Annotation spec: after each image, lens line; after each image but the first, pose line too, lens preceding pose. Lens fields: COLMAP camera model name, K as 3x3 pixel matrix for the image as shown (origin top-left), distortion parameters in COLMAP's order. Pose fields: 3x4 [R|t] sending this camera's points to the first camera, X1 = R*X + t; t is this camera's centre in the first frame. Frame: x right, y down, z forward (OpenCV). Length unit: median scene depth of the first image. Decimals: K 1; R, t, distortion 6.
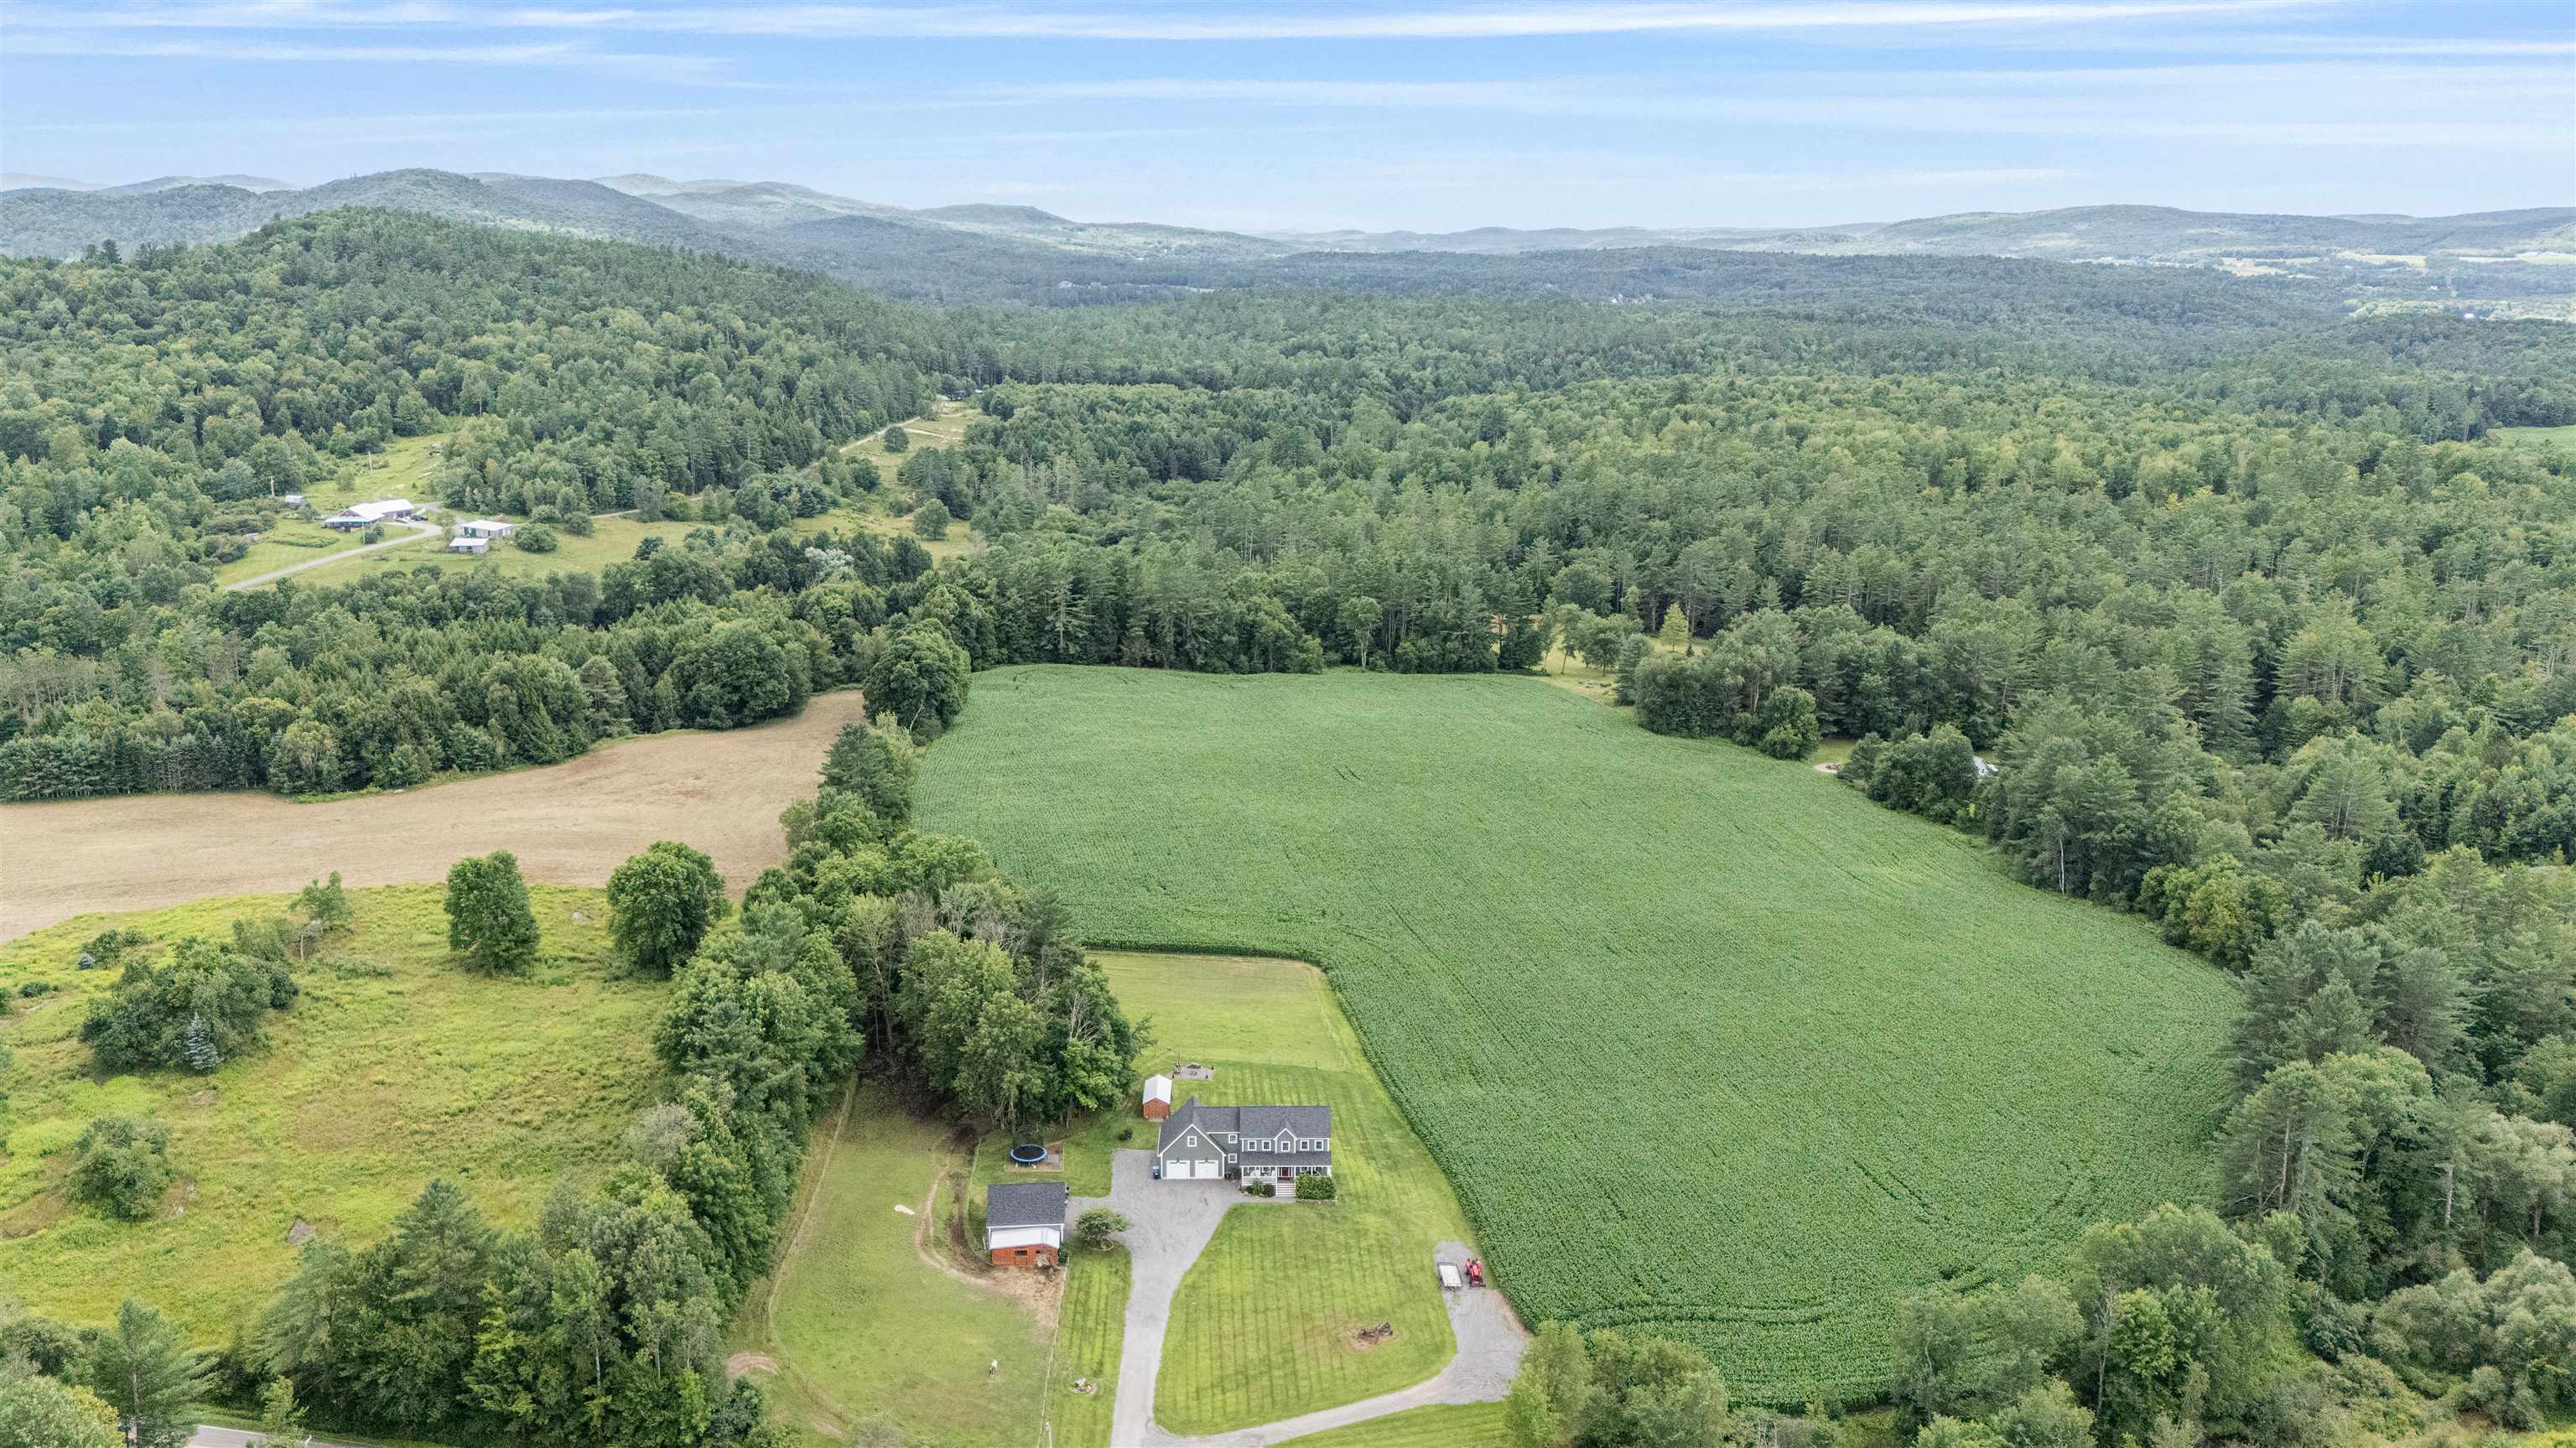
lens RADIAL K [[2173.7, 0, 1272.0], [0, 2173.7, 715.2], [0, 0, 1]] dist [0.153591, -0.248562]
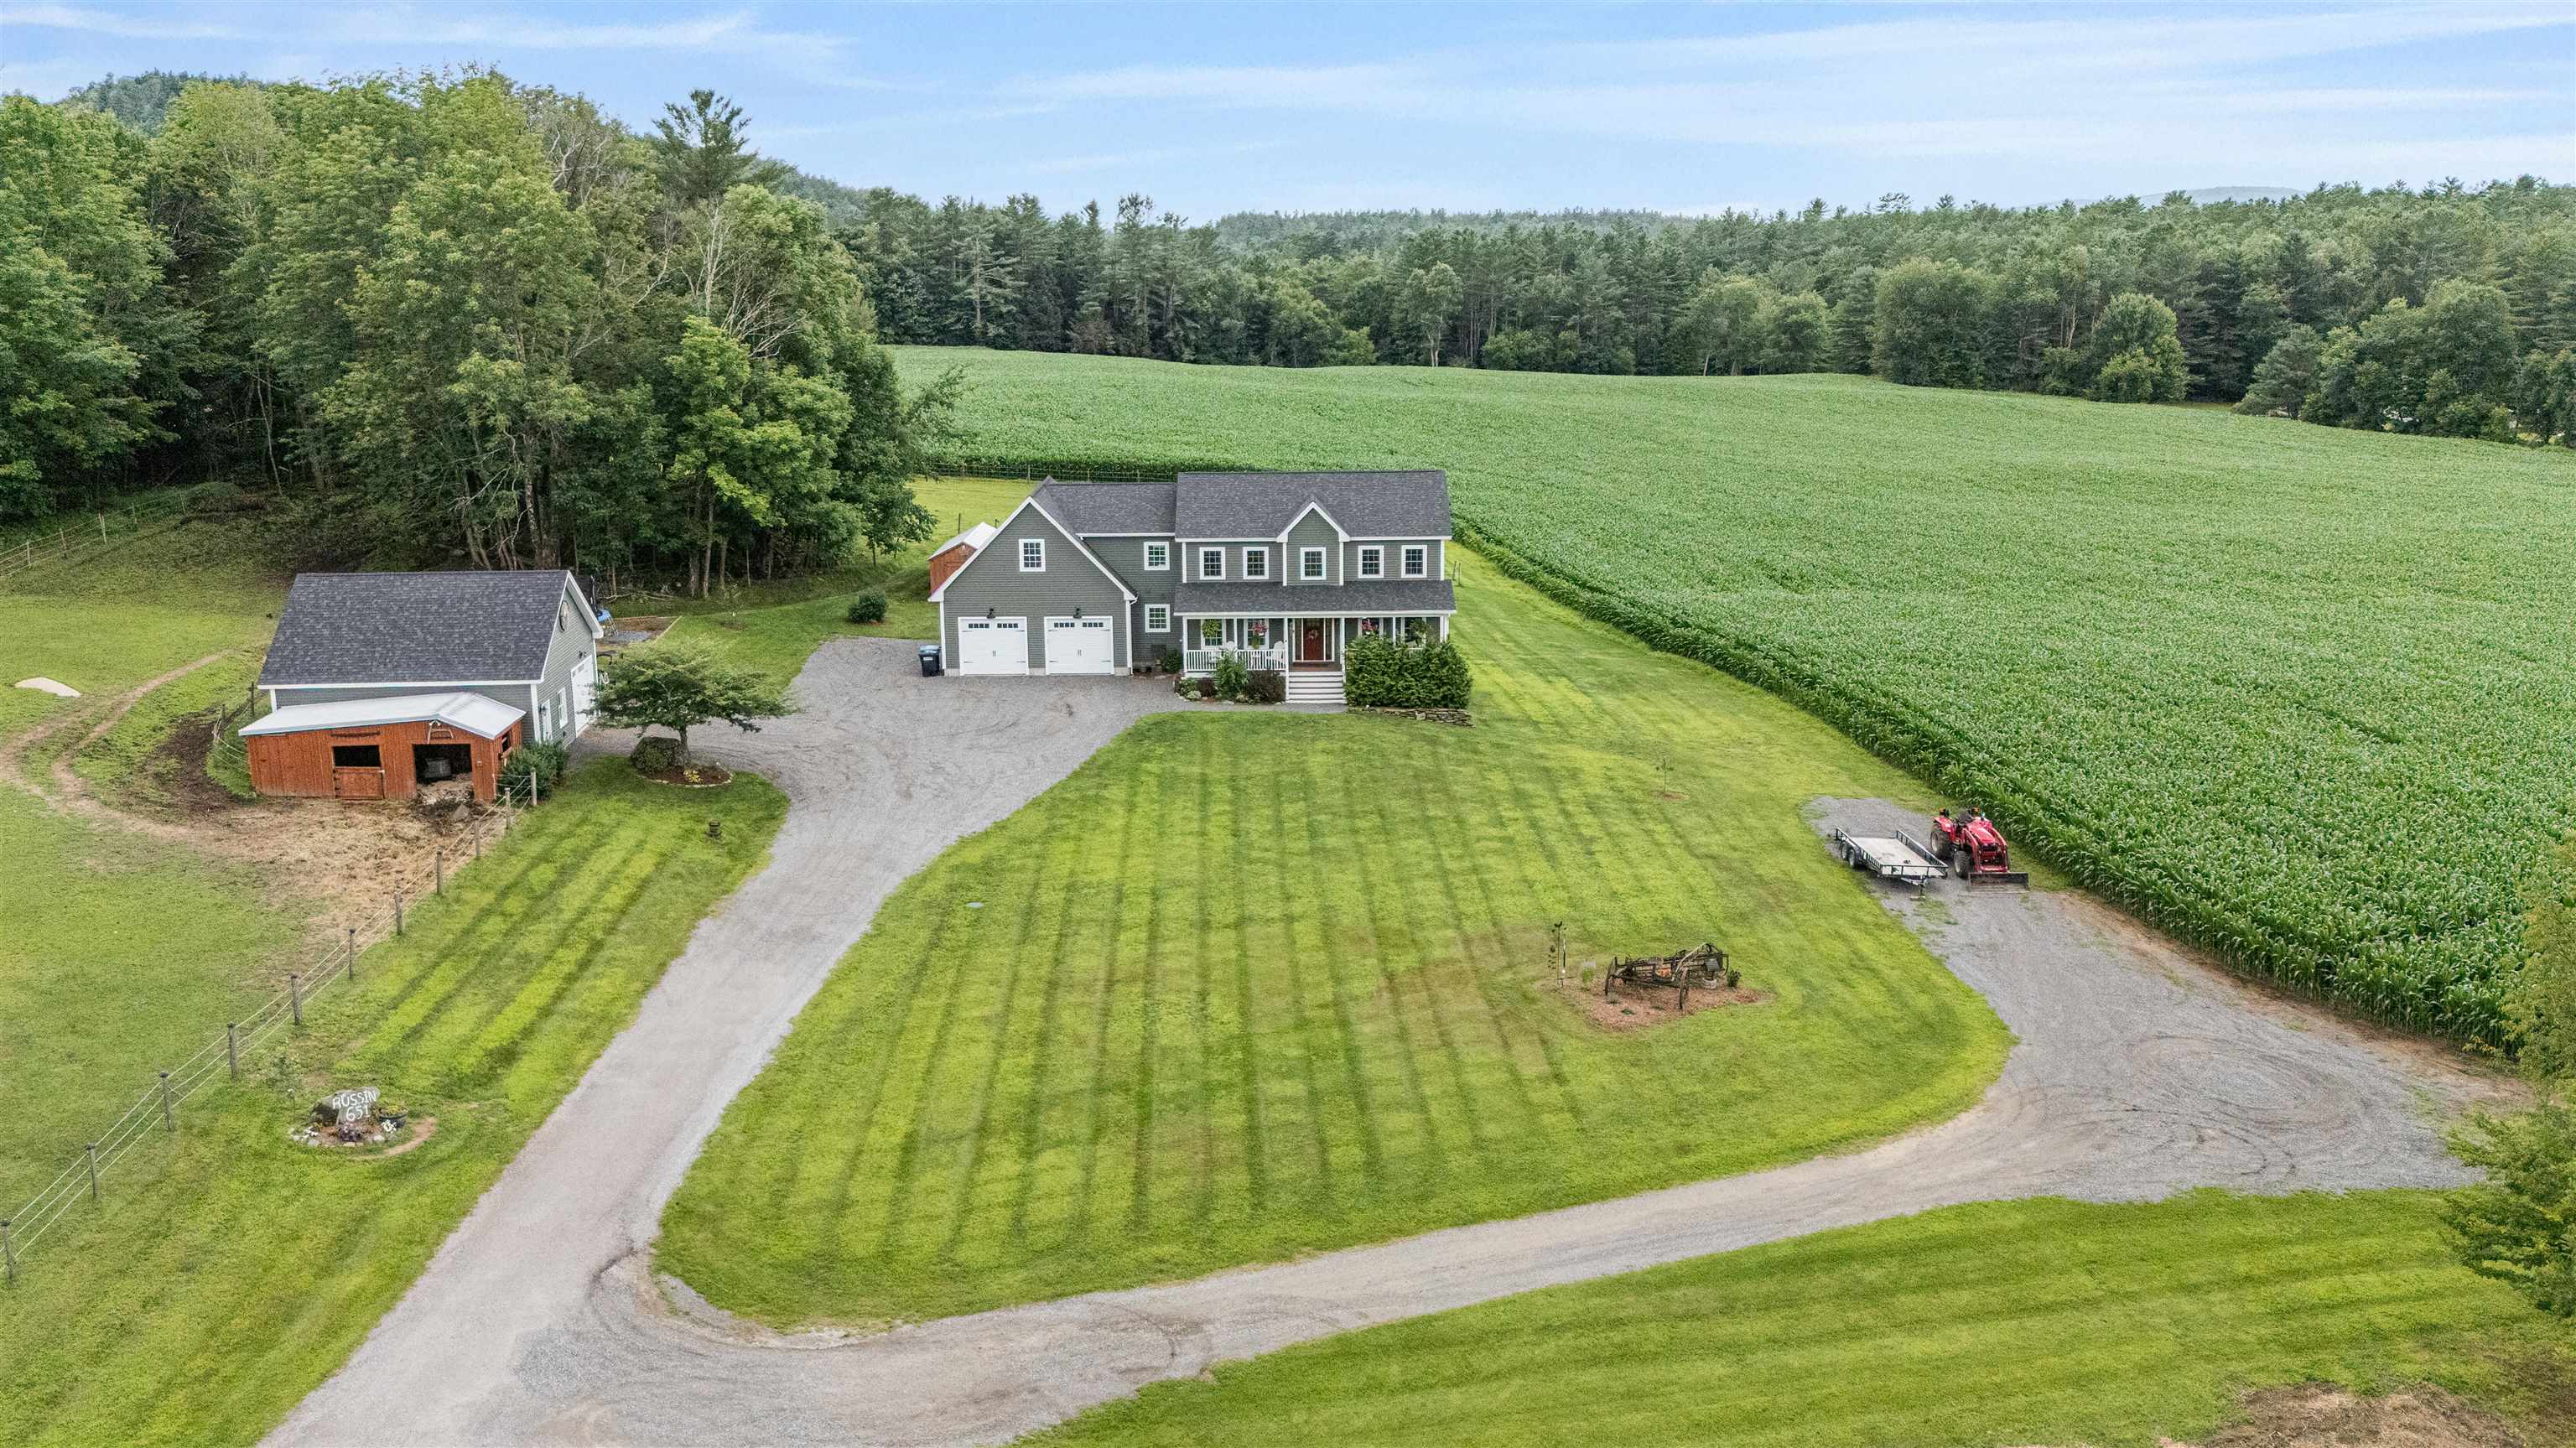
lens RADIAL K [[2196.8, 0, 1288.0], [0, 2196.8, 724.0], [0, 0, 1]] dist [0.101131, -0.113841]
pose [[0.999884, -0.011597, -0.009887, 0.003407], [0.011138, 0.998913, -0.045258, 0.154663], [0.010401, 0.045143, 0.998926, 0.438266]]
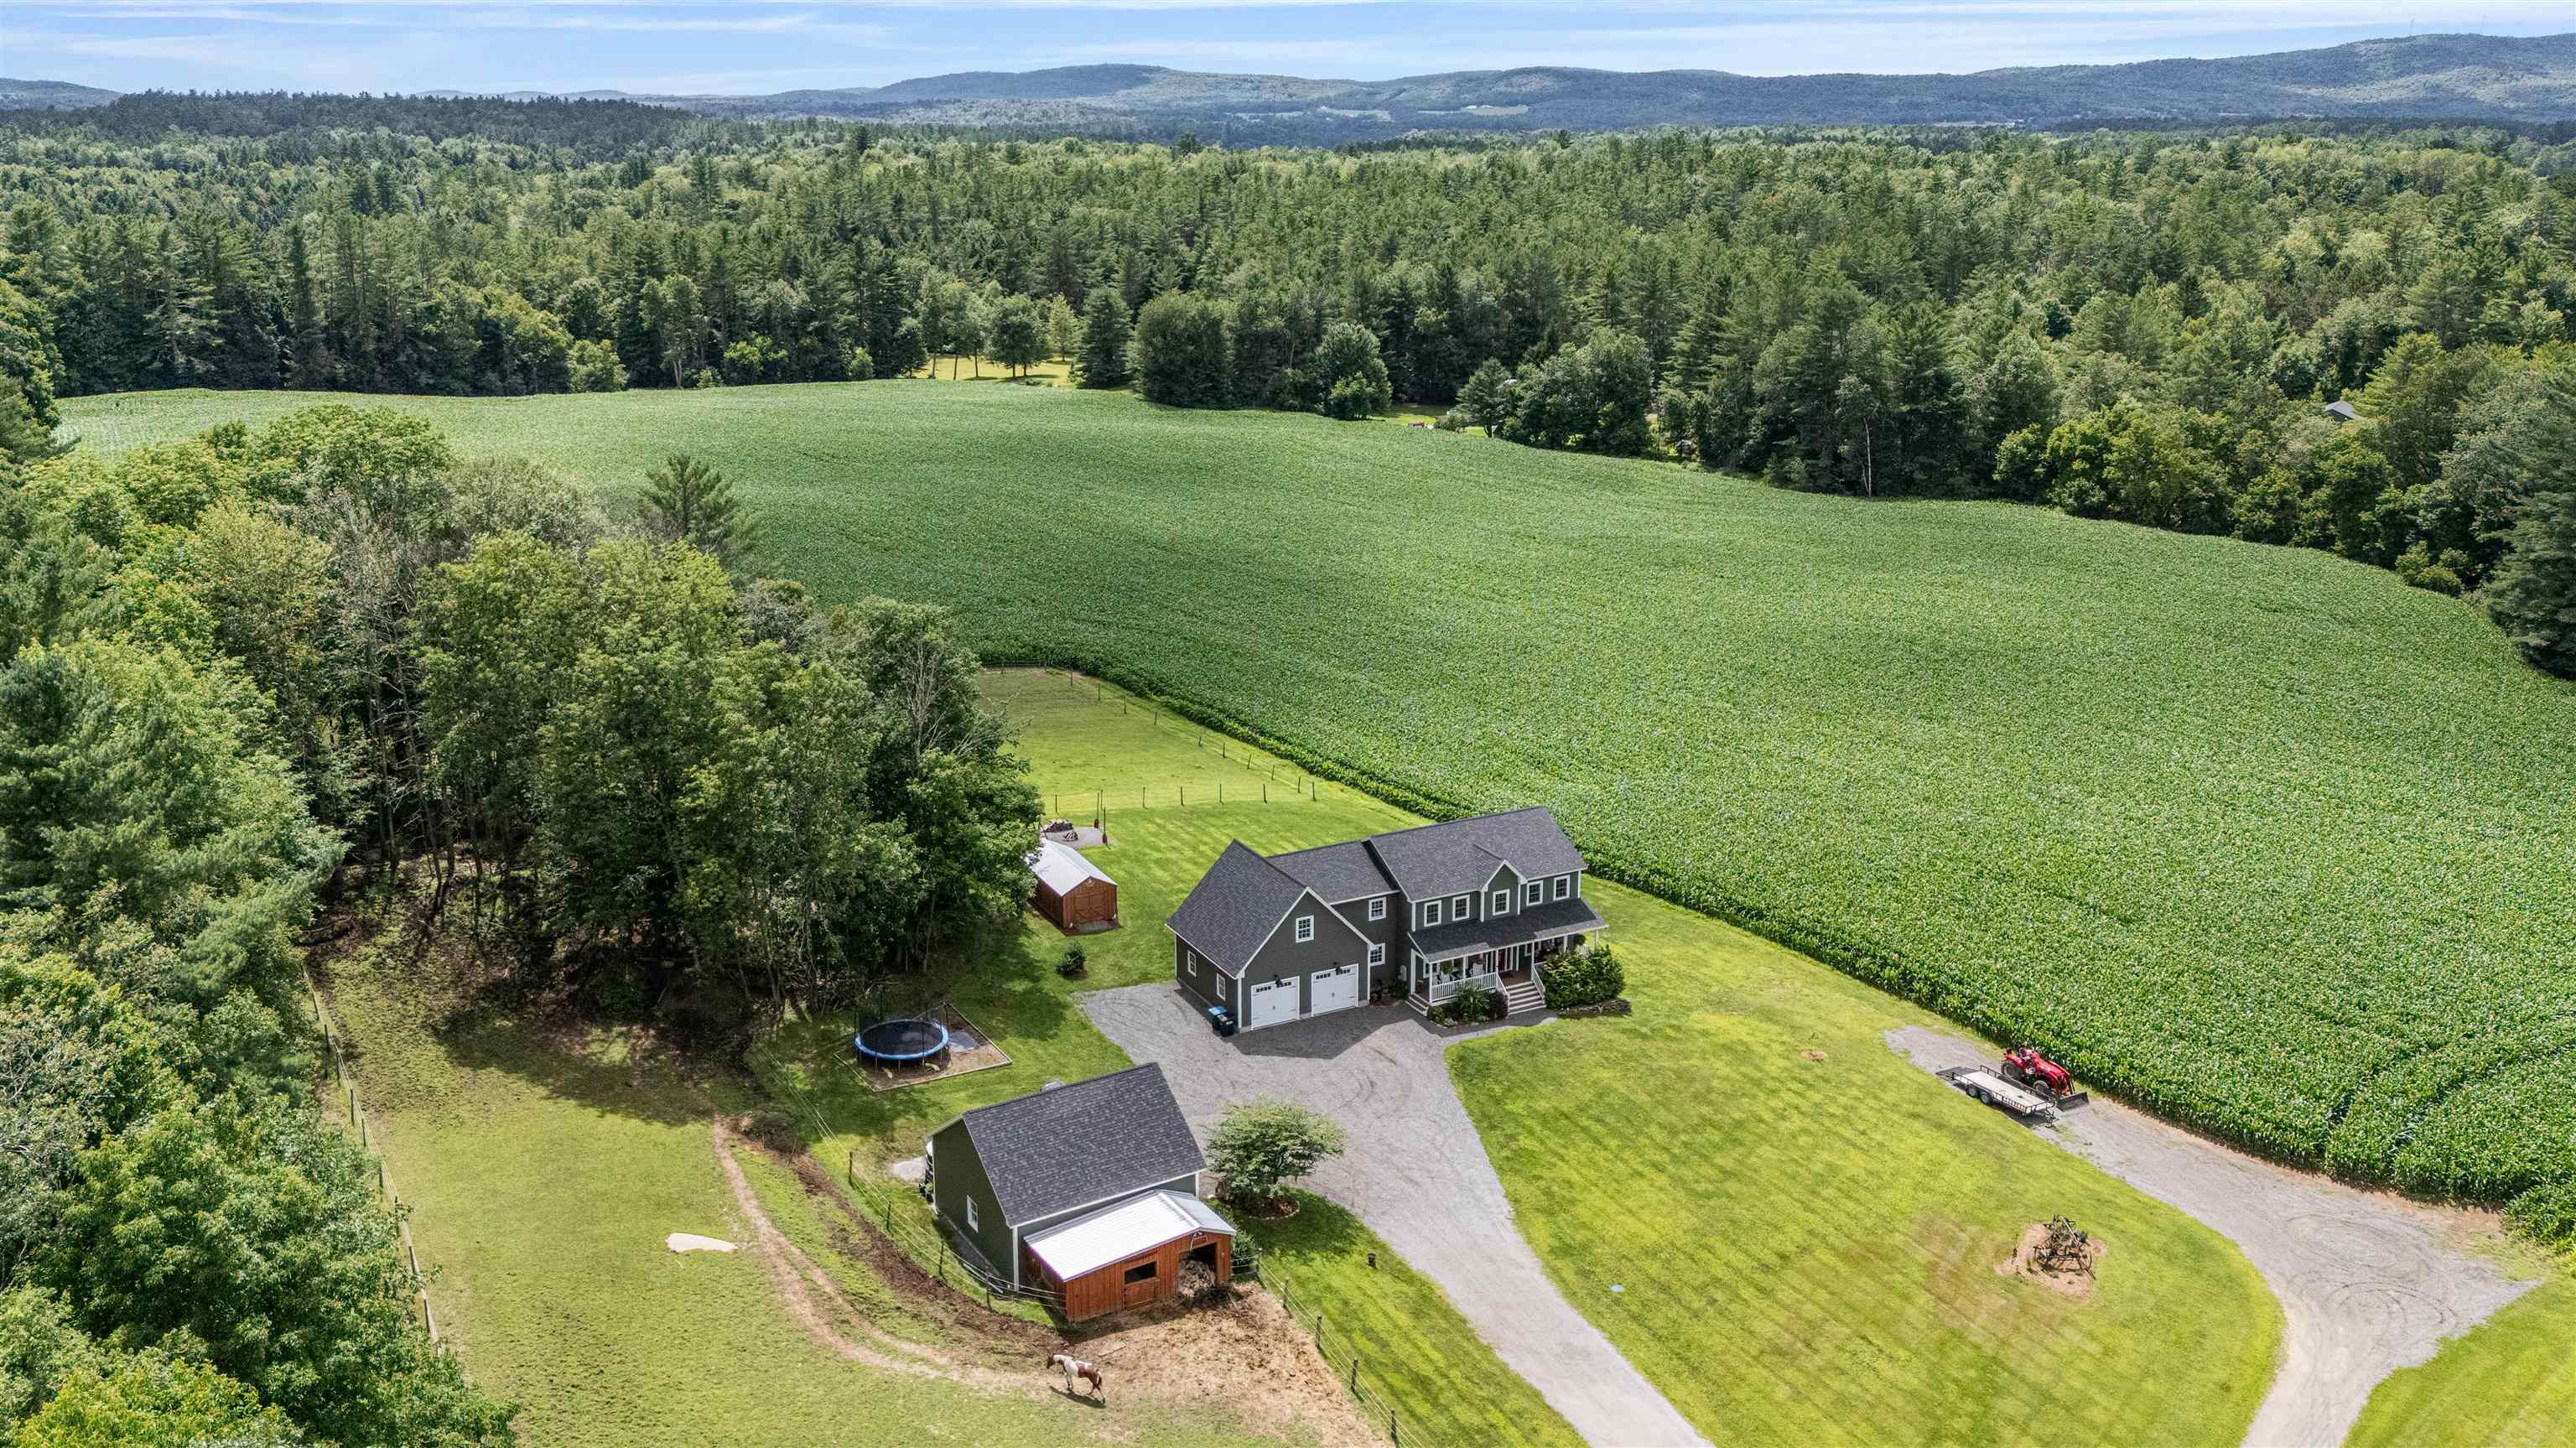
lens RADIAL K [[2173.7, 0, 1272.0], [0, 2173.7, 715.2], [0, 0, 1]] dist [0.153591, -0.248562]
pose [[0.888937, -0.130667, 0.438995, -0.143469], [0.118723, 0.991420, 0.054690, 0.086001], [-0.442374, 0.003503, 0.896824, 0.413501]]
